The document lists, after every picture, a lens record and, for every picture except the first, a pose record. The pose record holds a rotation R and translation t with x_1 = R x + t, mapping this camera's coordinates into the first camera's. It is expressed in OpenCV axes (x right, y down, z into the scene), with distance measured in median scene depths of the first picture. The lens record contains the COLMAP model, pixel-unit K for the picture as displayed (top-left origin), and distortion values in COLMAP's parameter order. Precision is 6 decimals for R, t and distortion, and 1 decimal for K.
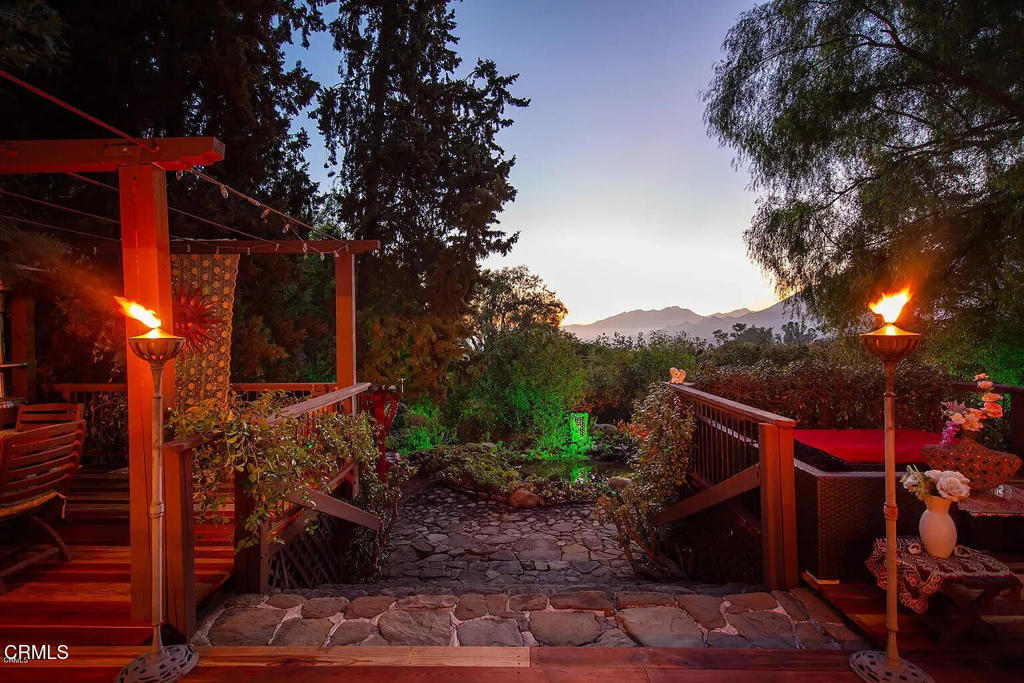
lens RADIAL K [[465.8, 0, 512.0], [0, 465.8, 341.5], [0, 0, 1]] dist [-0.000806, -0.000275]
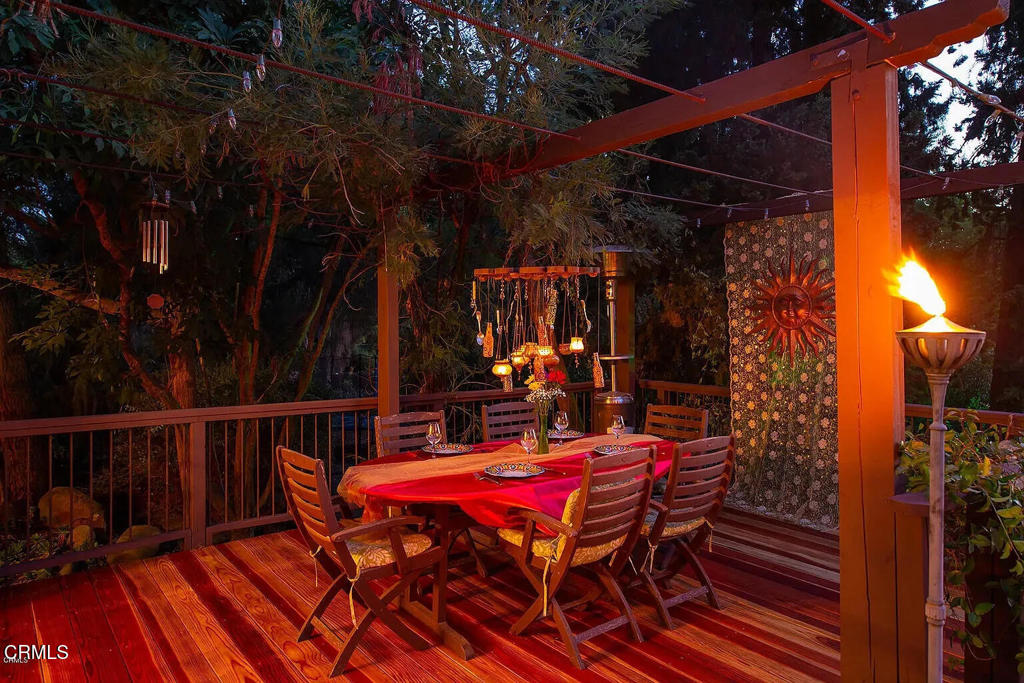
lens RADIAL K [[676.4, 0, 512.0], [0, 676.4, 353.5], [0, 0, 1]] dist [0.004194, 0.001501]
pose [[0.615760, 0.041300, -0.786851, -0.143519], [-0.022118, 0.999138, 0.035133, 0.000742], [0.787623, -0.004230, 0.616143, 0.004078]]
